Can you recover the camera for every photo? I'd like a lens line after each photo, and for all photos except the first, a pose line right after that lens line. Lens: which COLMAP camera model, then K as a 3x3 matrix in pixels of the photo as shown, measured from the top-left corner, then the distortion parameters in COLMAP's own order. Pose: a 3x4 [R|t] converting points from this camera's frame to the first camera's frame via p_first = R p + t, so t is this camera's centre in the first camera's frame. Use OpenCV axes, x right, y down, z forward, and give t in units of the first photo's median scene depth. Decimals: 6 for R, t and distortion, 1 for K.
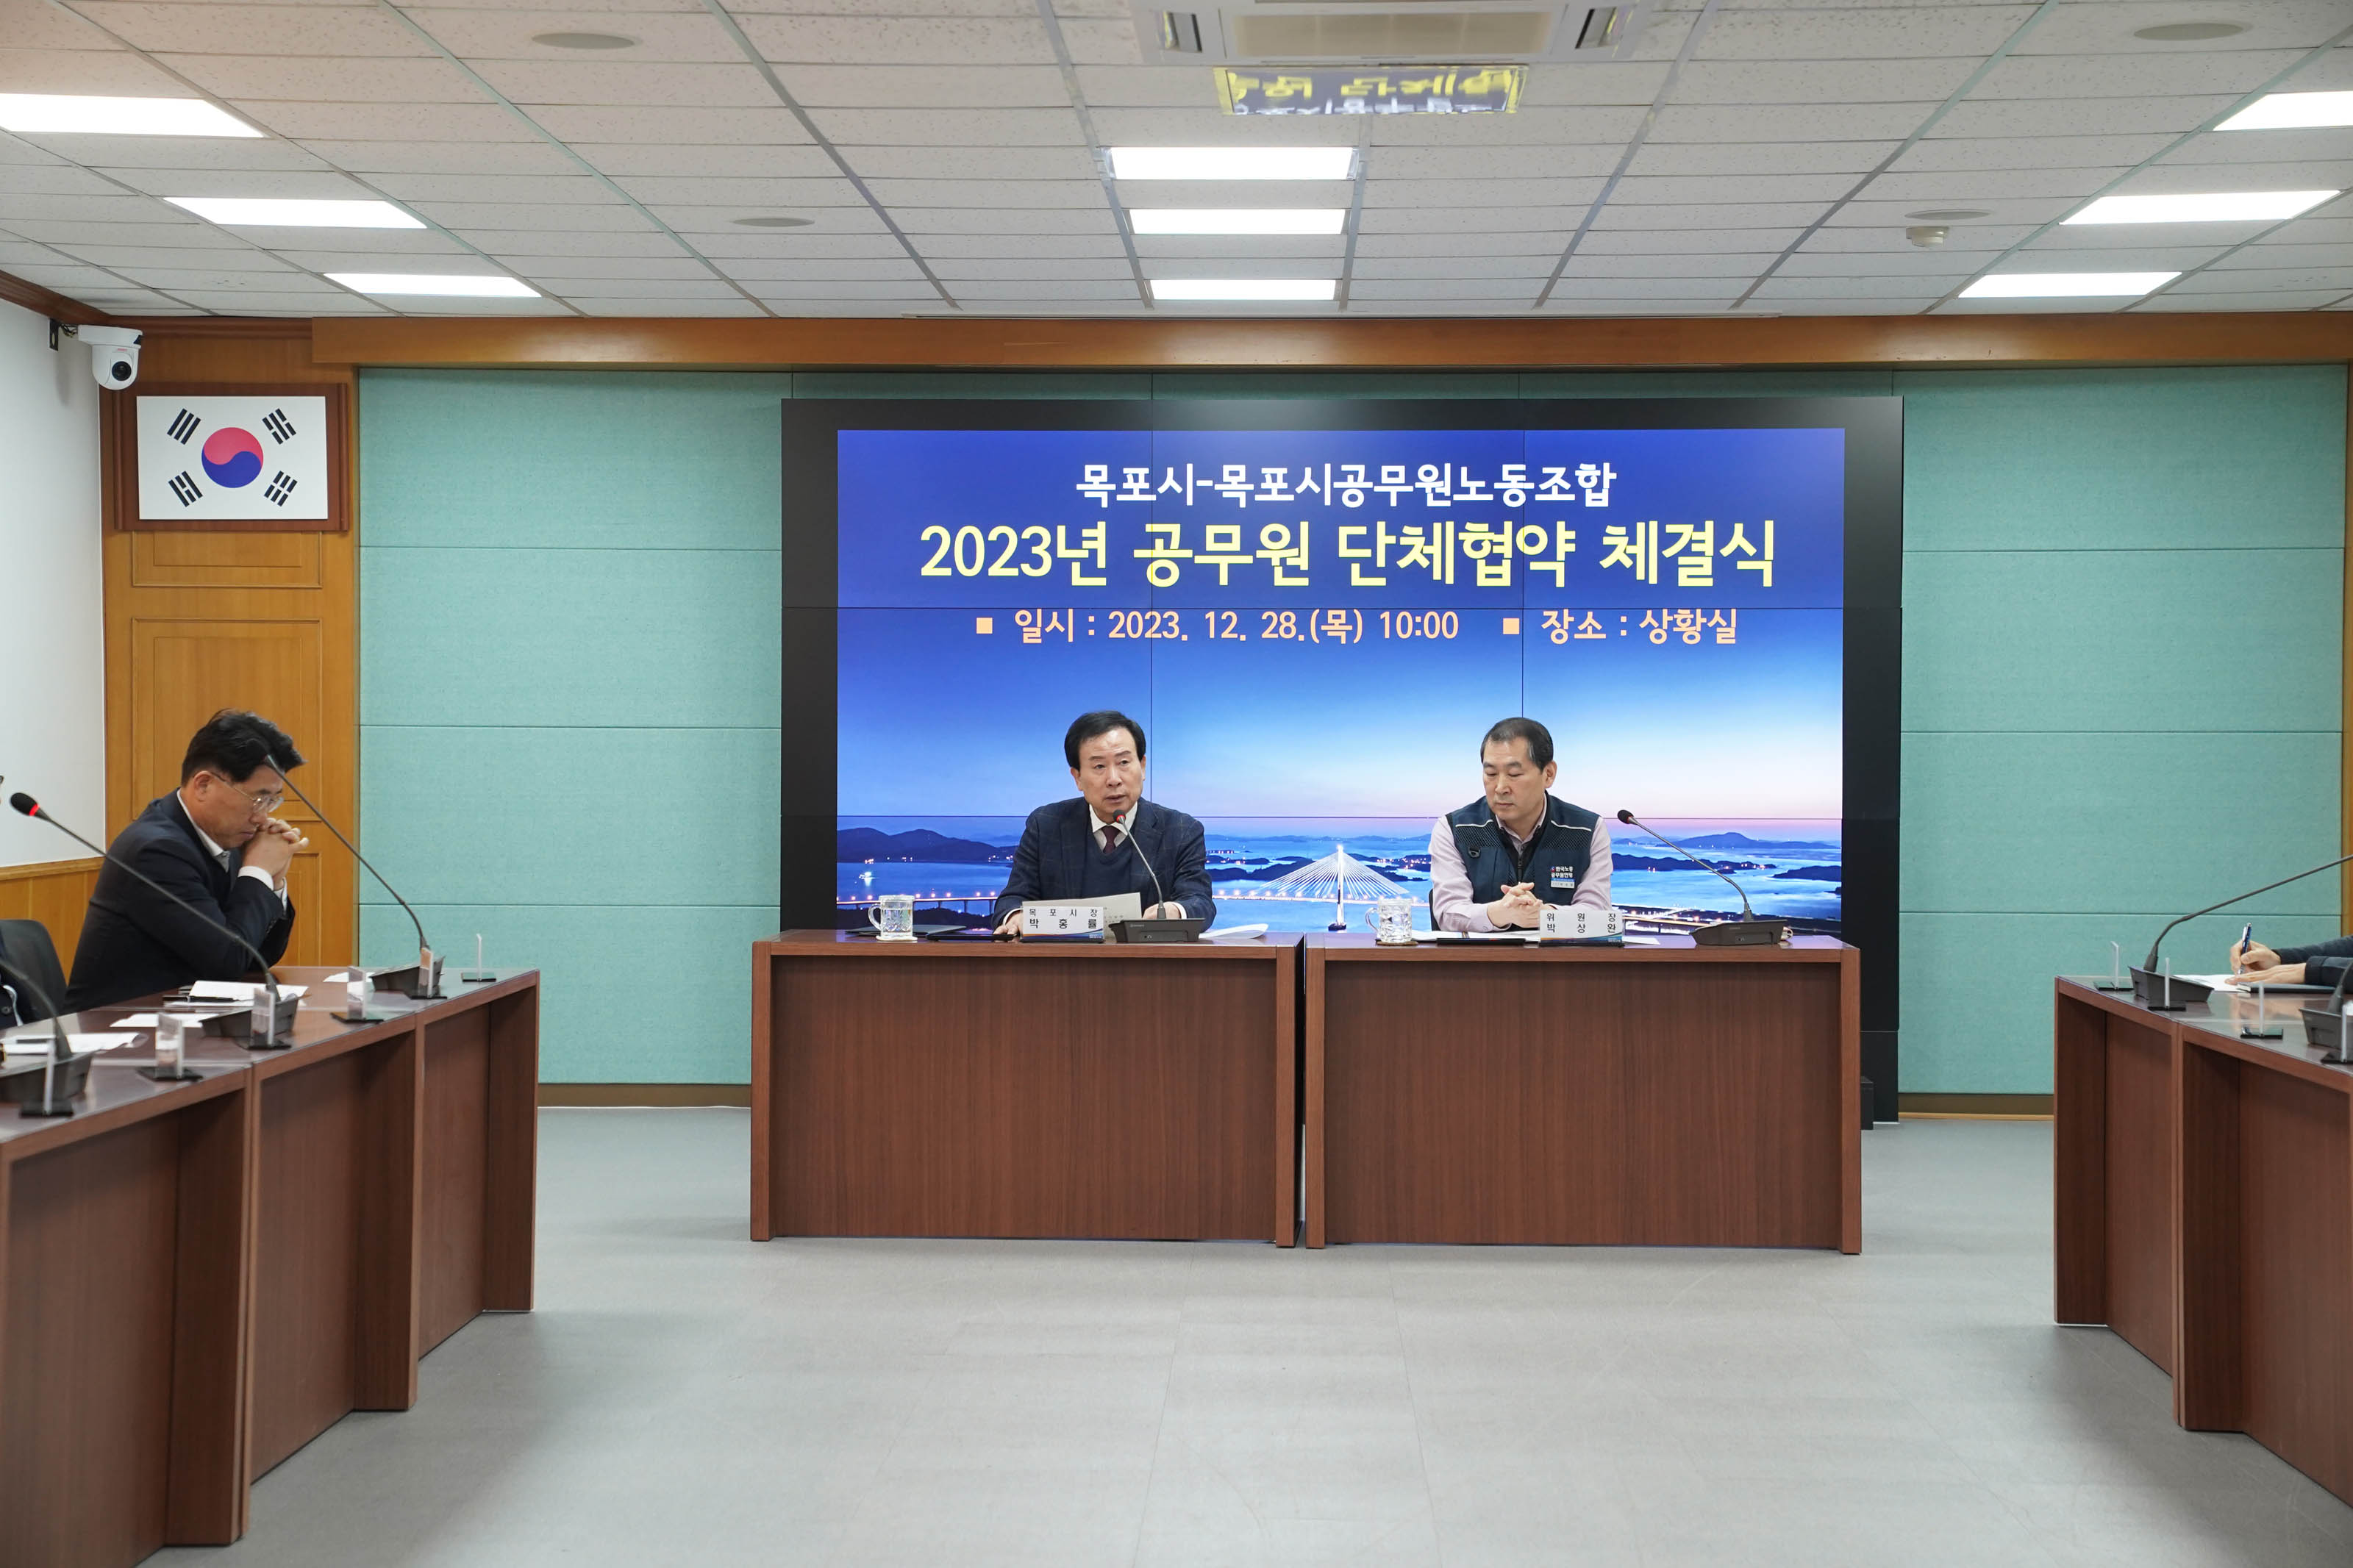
lens RADIAL K [[4726.0, 0, 1171.1], [0, 4726.0, 783.9], [0, 0, 1]] dist [0.355849, 0.000000]
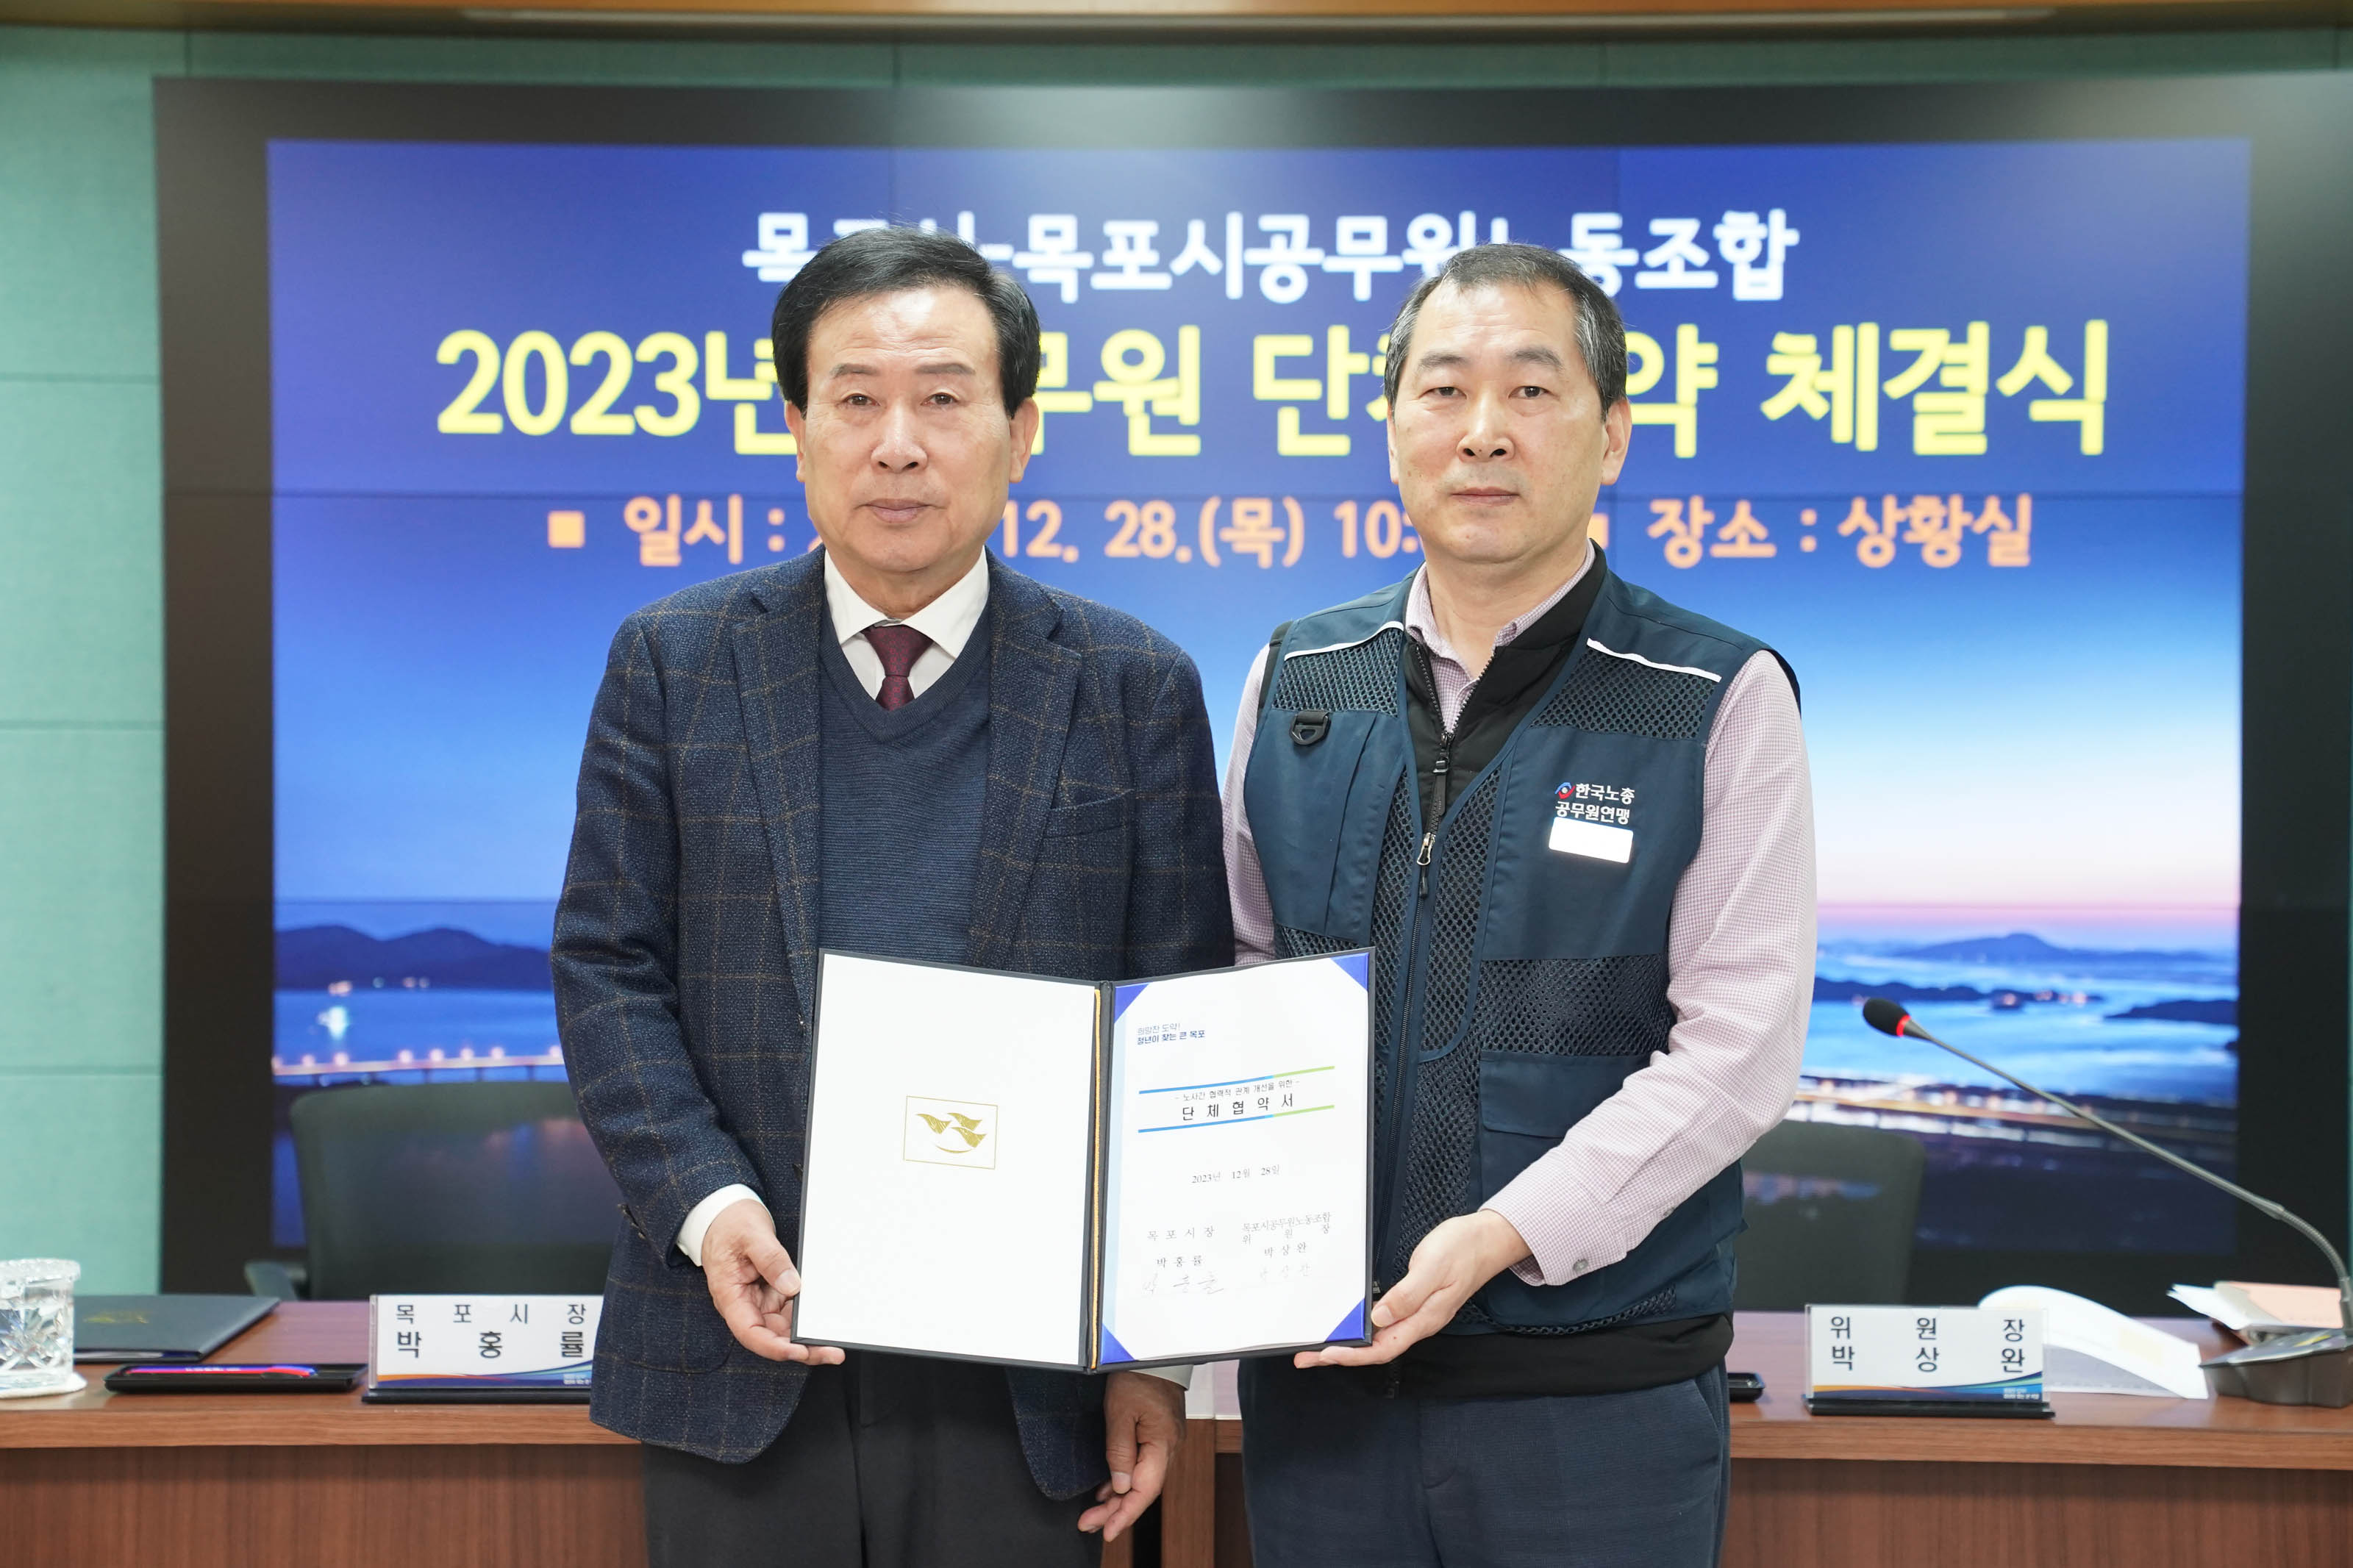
lens RADIAL K [[4726.0, 0, 1179.9], [0, 4726.0, 796.4], [0, 0, 1]] dist [0.355849, 0.000000]
pose [[0.999809, -0.001109, 0.019518, 0.017050], [0.000733, 0.999814, 0.019252, -0.014454], [-0.019536, -0.019234, 0.999624, 0.484060]]
